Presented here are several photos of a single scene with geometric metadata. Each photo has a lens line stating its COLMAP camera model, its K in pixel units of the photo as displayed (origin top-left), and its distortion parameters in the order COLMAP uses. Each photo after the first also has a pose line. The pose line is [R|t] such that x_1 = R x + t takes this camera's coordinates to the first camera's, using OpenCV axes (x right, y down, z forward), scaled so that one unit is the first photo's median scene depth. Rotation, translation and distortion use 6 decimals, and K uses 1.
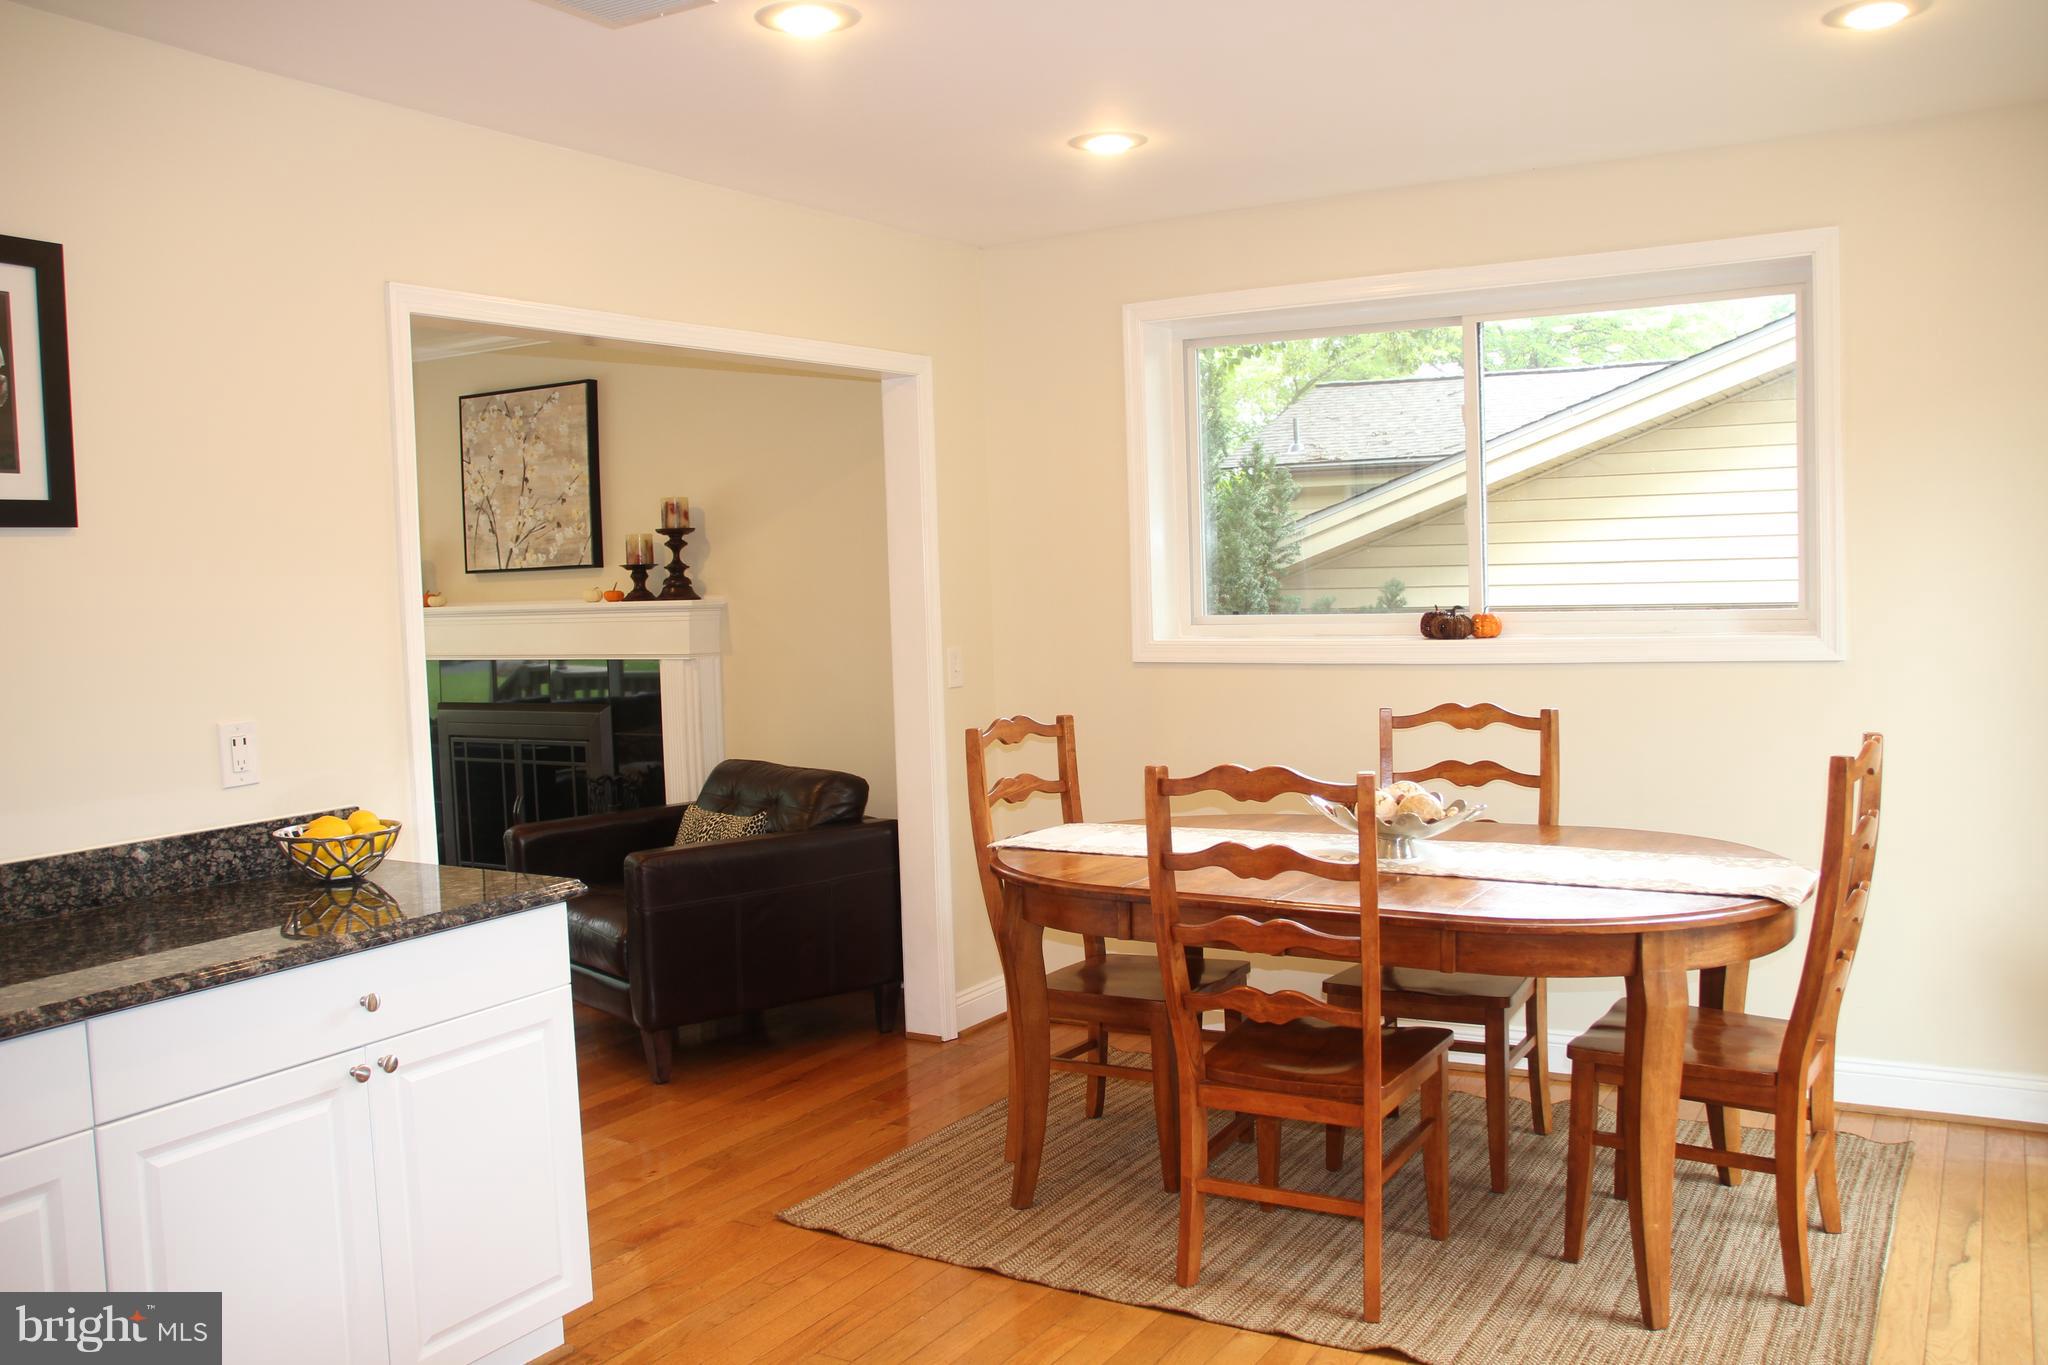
lens RADIAL K [[1735.0, 0, 1021.4], [0, 1735.0, 671.8], [0, 0, 1]] dist [-0.145550, 0.122060]
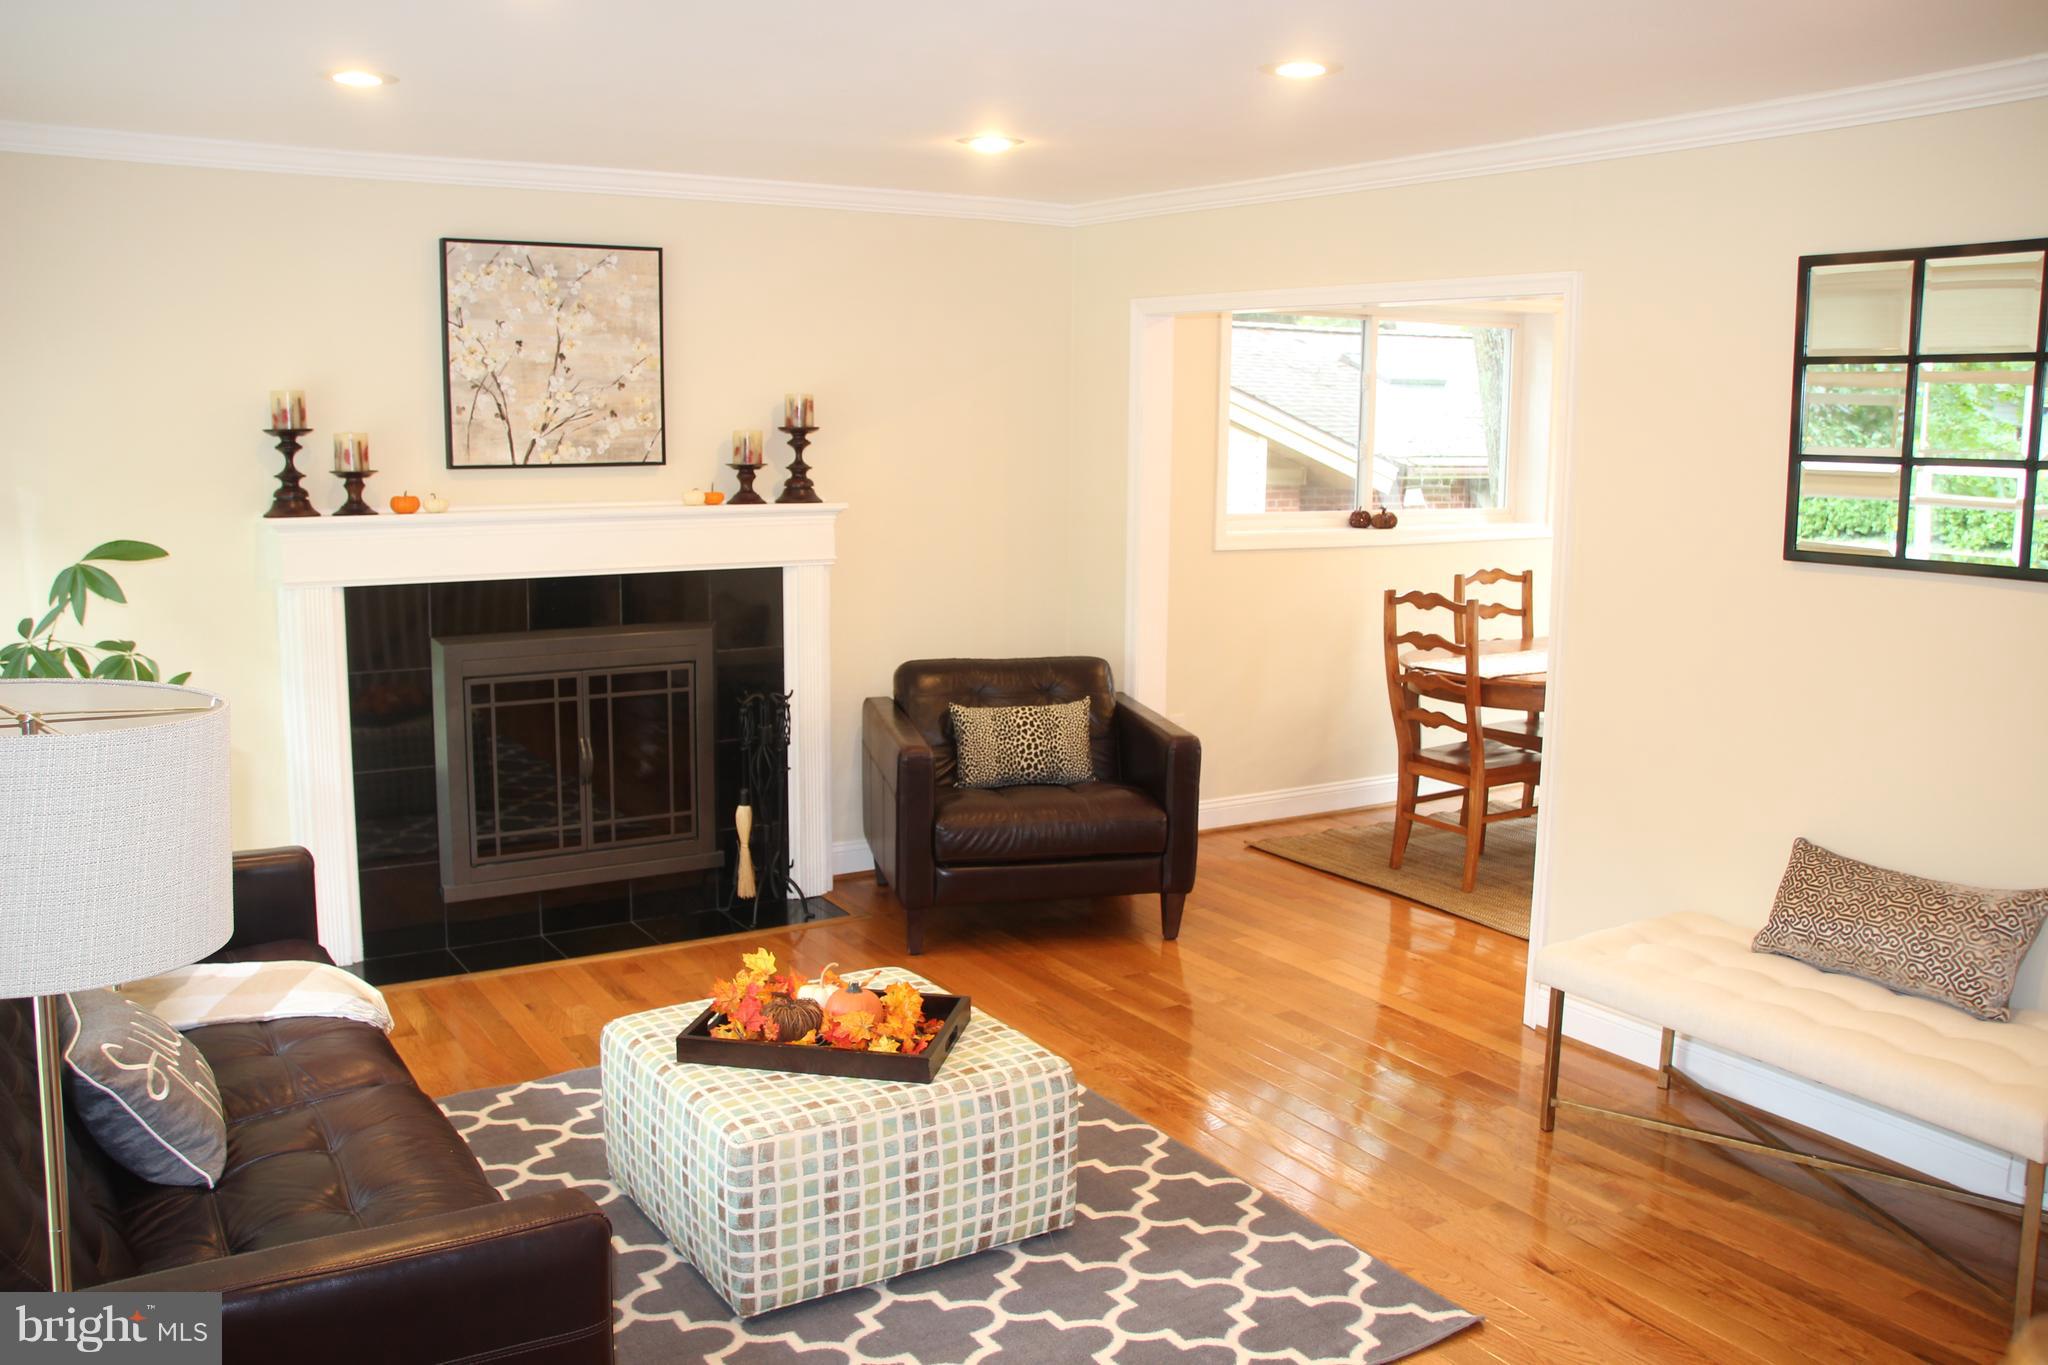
lens RADIAL K [[1735.0, 0, 1061.1], [0, 1735.0, 671.2], [0, 0, 1]] dist [-0.145550, 0.122060]
pose [[0.445466, -0.094315, 0.890317, -0.942312], [0.026737, 0.995394, 0.092069, -0.031368], [-0.894900, -0.017209, 0.445936, 0.425572]]
